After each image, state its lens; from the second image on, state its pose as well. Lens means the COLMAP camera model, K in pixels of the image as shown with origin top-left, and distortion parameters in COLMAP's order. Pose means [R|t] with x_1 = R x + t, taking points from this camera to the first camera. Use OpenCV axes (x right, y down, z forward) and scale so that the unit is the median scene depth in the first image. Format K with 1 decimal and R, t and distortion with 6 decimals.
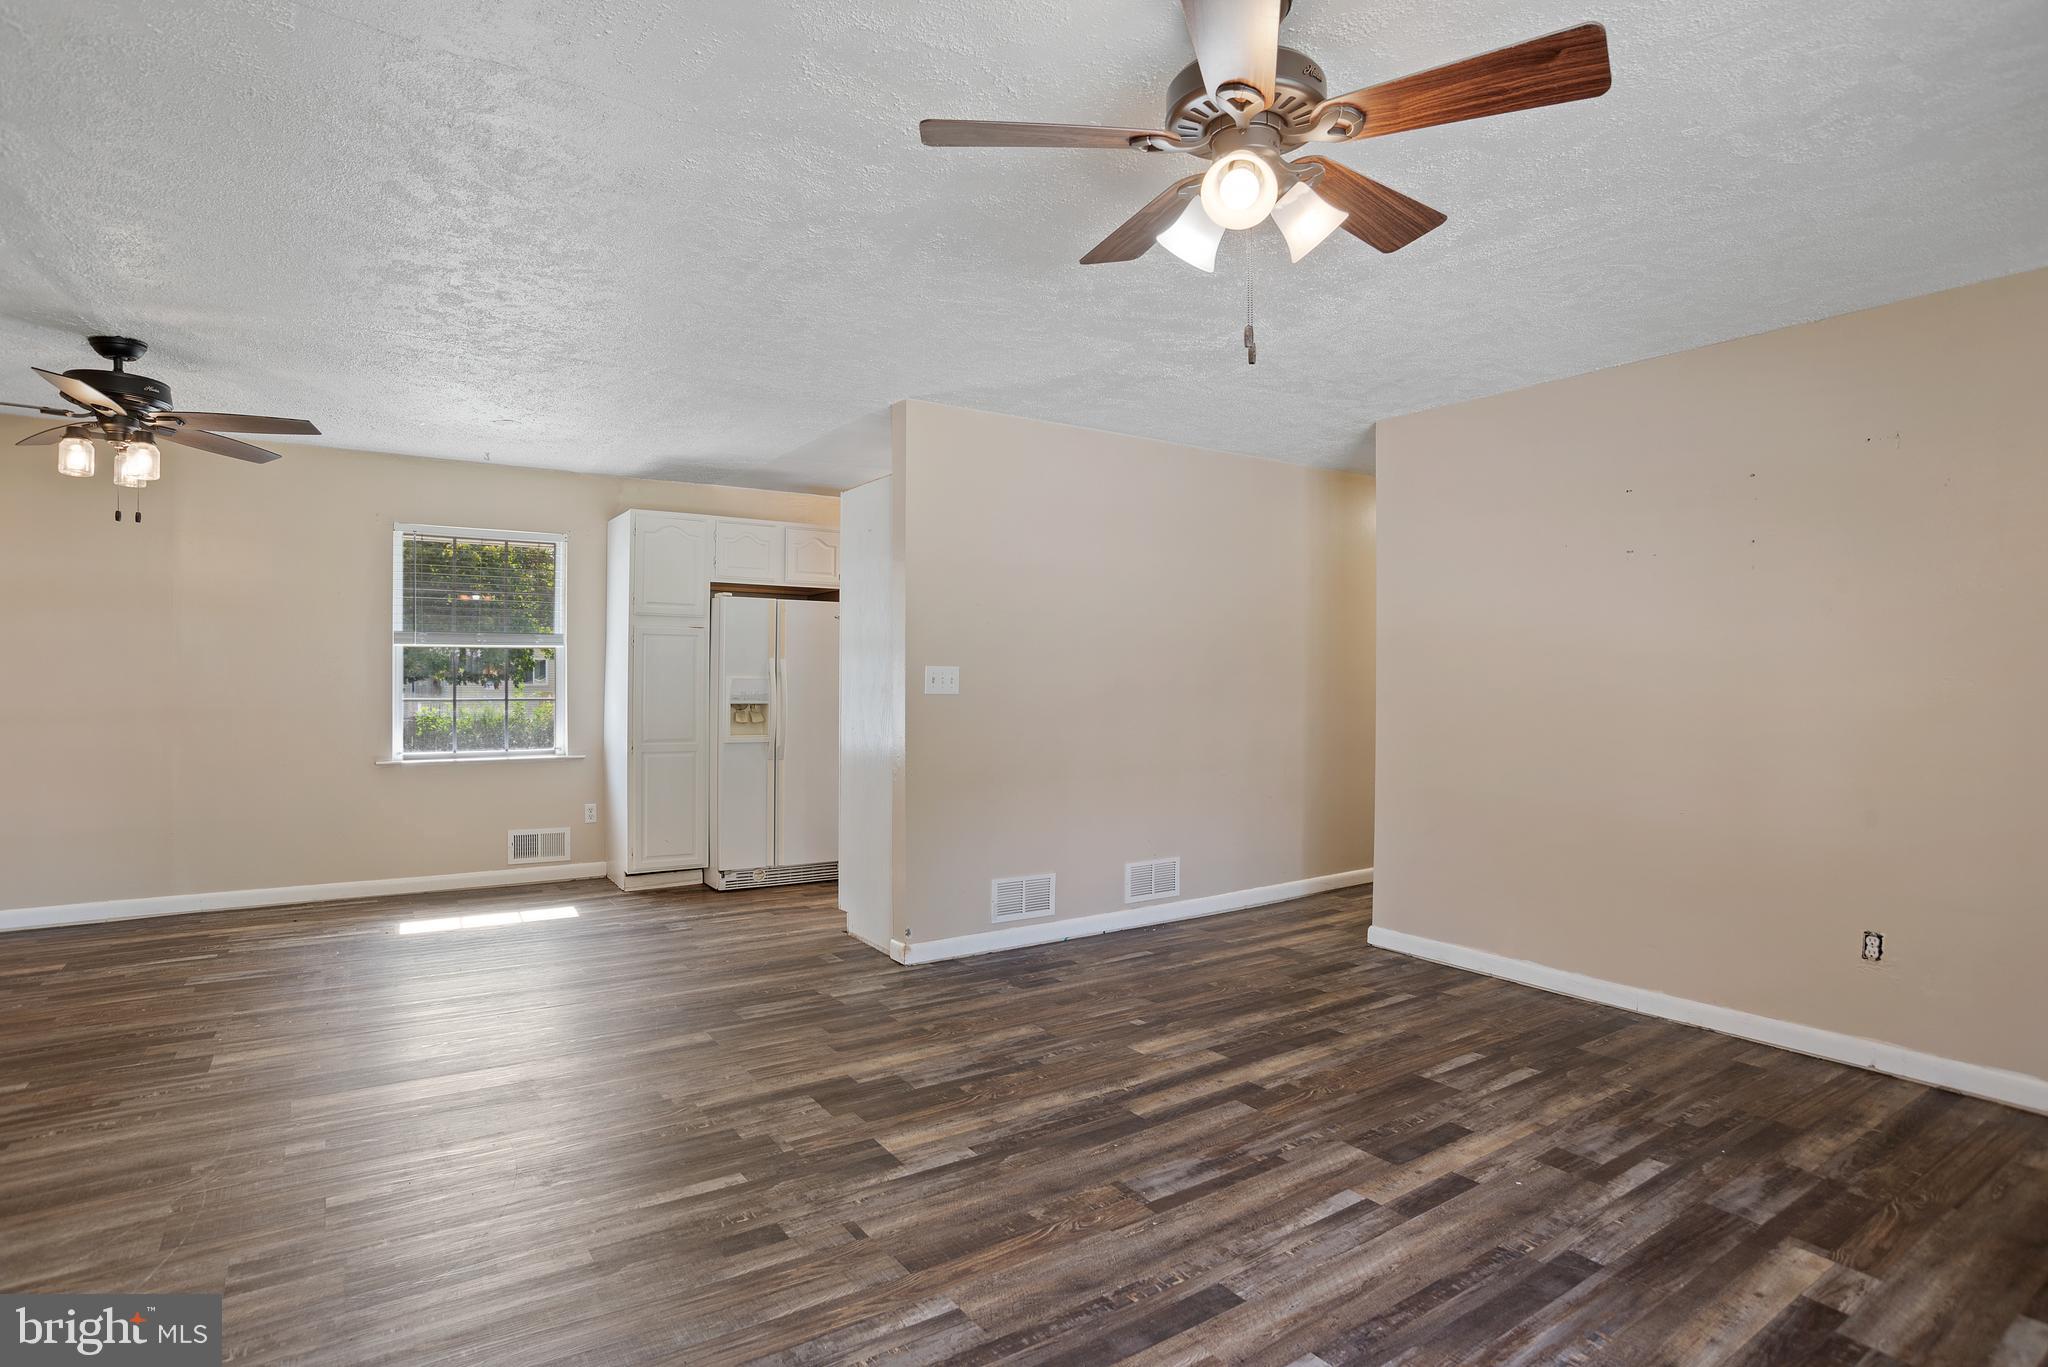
lens RADIAL K [[1056.1, 0, 1018.9], [0, 1056.1, 680.5], [0, 0, 1]] dist [-0.098541, 0.044152]
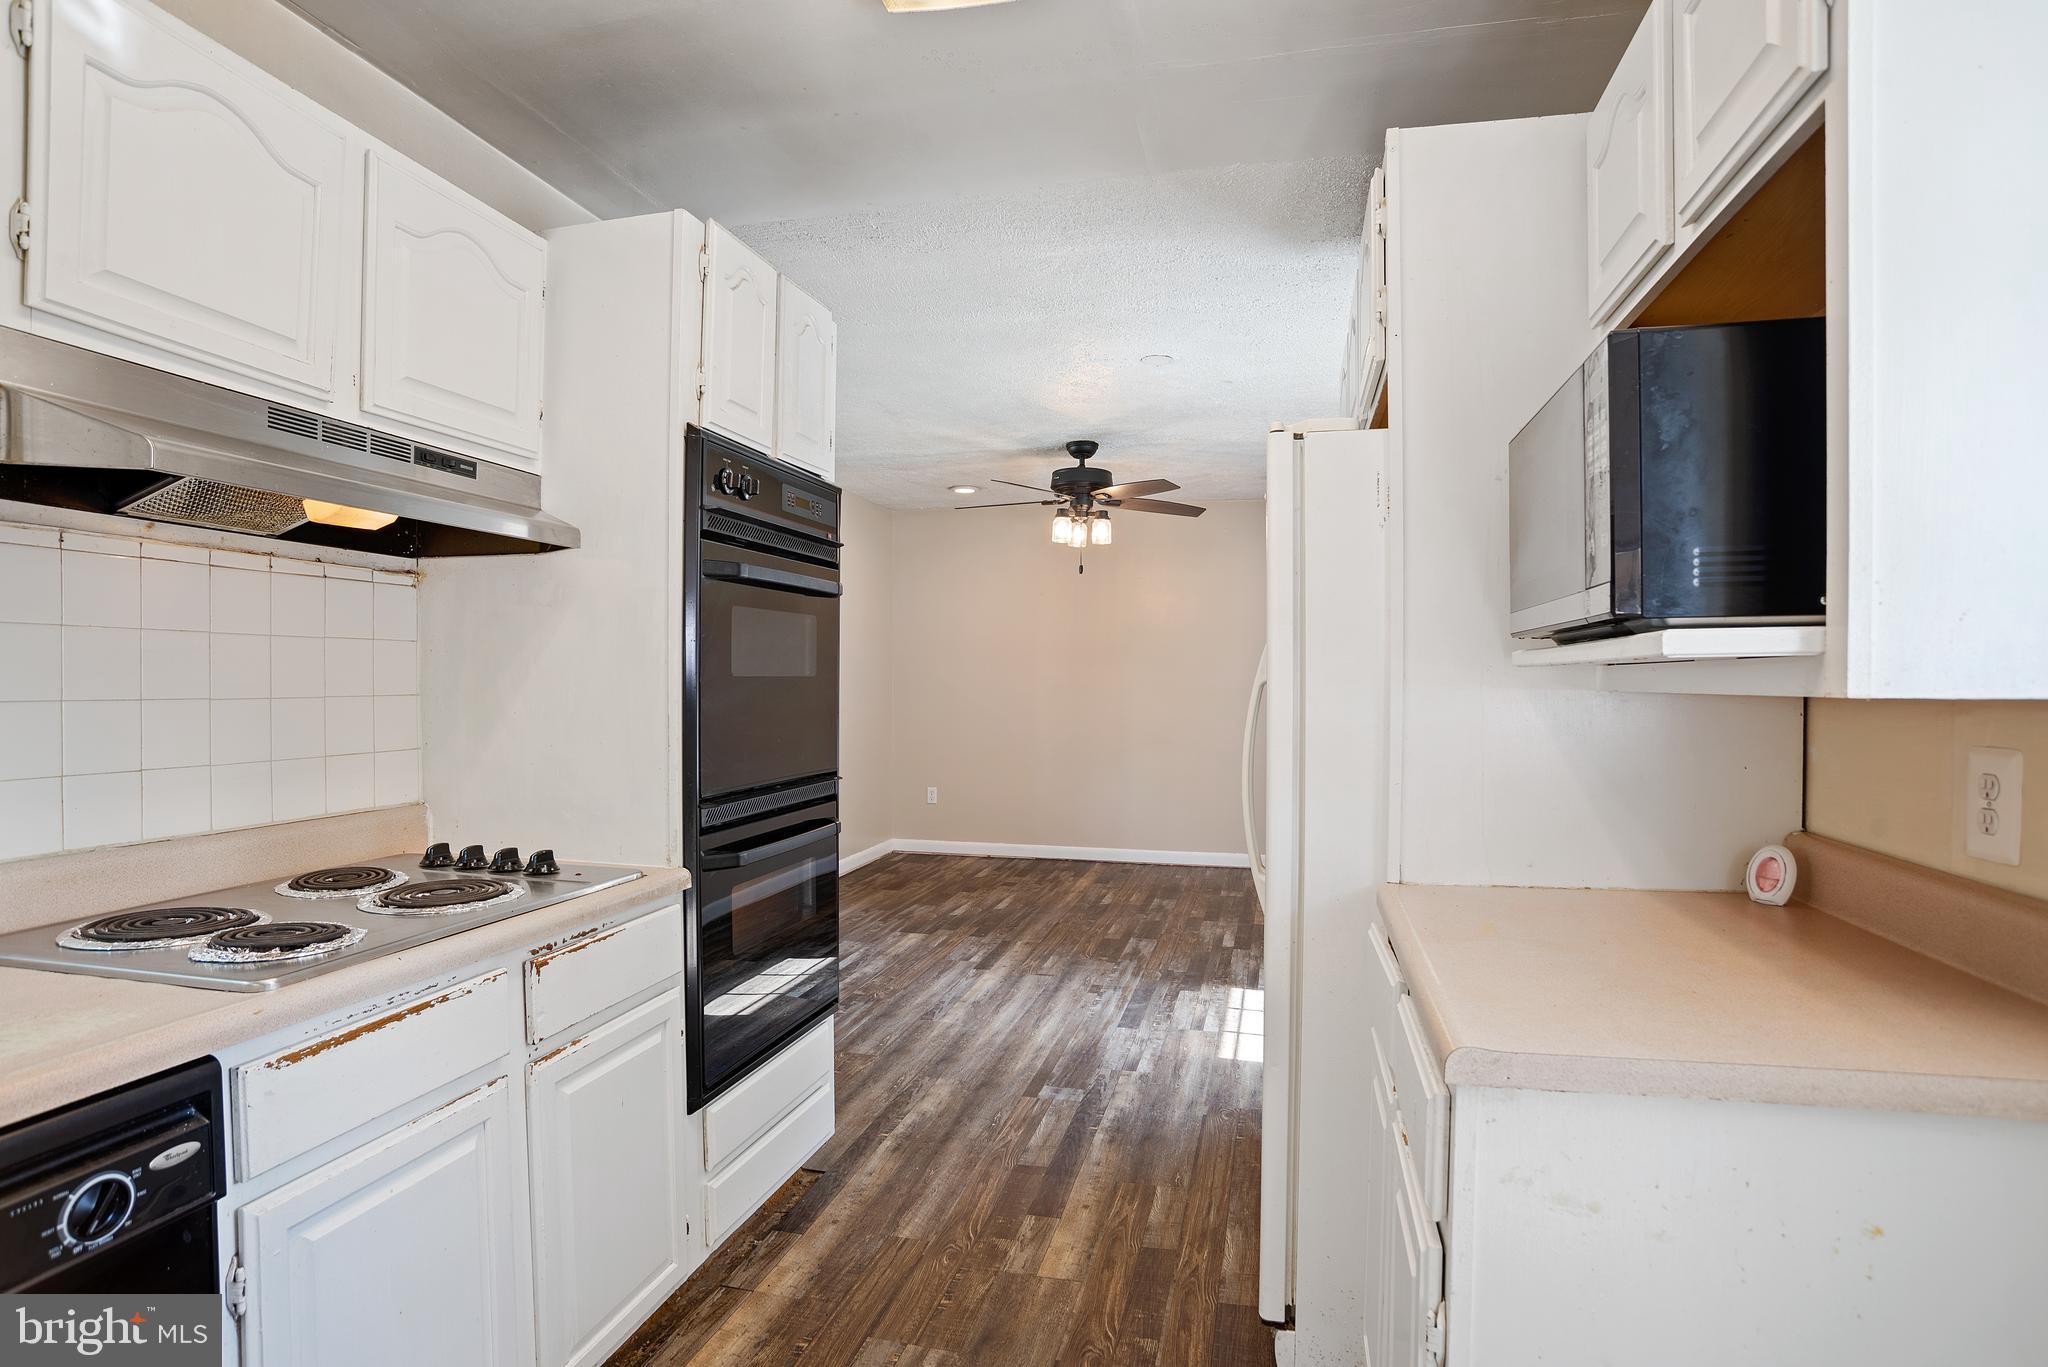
lens RADIAL K [[1057.1, 0, 1019.9], [0, 1057.1, 702.9], [0, 0, 1]] dist [-0.096241, 0.041125]
pose [[-0.743769, 0.002411, -0.668432, 0.166141], [-0.014473, 0.999701, 0.019709, -0.011009], [0.668280, 0.024333, -0.743512, 2.345625]]
